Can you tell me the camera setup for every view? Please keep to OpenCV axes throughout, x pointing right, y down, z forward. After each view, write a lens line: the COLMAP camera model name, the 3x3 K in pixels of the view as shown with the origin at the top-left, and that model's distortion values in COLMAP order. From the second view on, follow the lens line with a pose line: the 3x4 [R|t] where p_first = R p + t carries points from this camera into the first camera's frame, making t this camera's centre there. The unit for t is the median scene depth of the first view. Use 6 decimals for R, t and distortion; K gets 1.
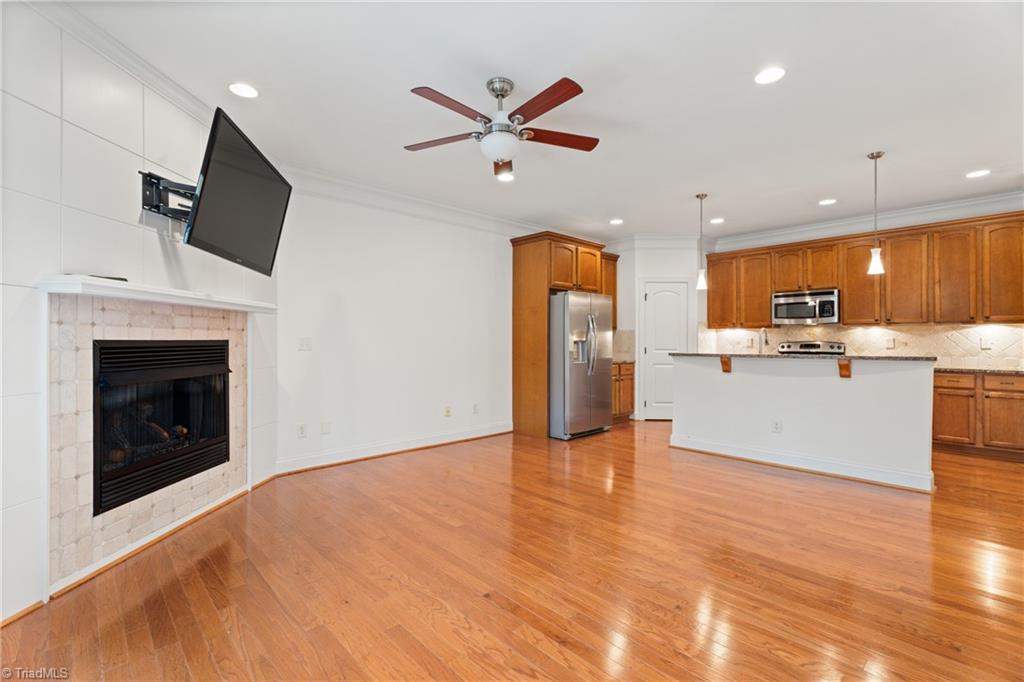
lens RADIAL K [[453.0, 0, 514.0], [0, 453.0, 343.4], [0, 0, 1]] dist [0.003888, 0.000092]
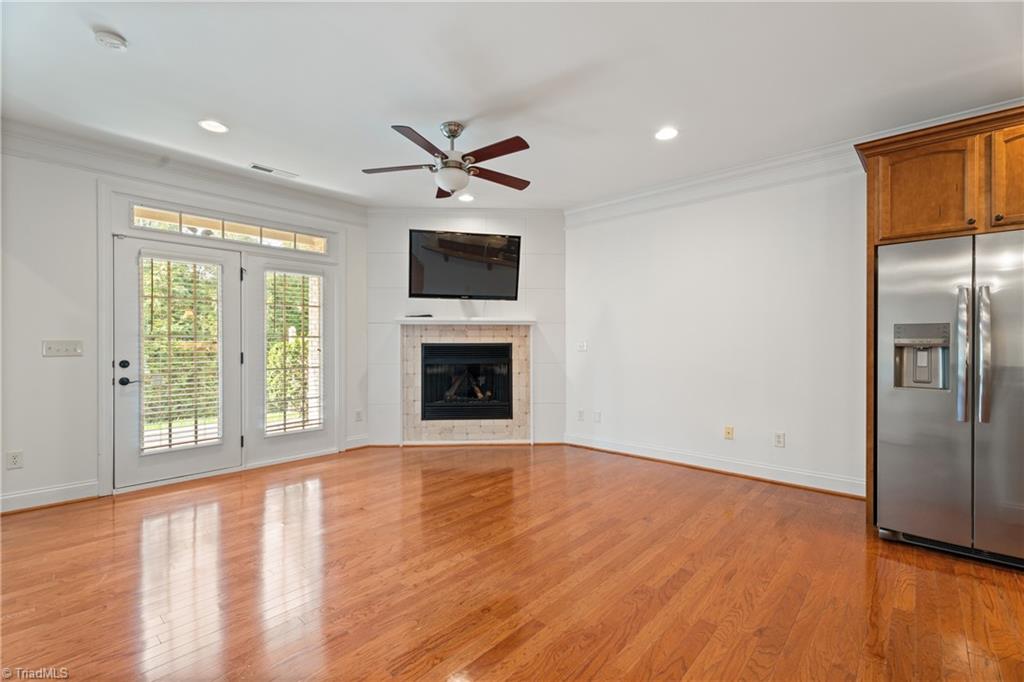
lens RADIAL K [[453.0, 0, 514.2], [0, 453.0, 341.2], [0, 0, 1]] dist [0.003888, 0.000092]
pose [[0.081667, -0.006670, -0.996637, 0.981348], [-0.005825, 0.999957, -0.007169, -0.003499], [0.996643, 0.006391, 0.081625, 0.895663]]
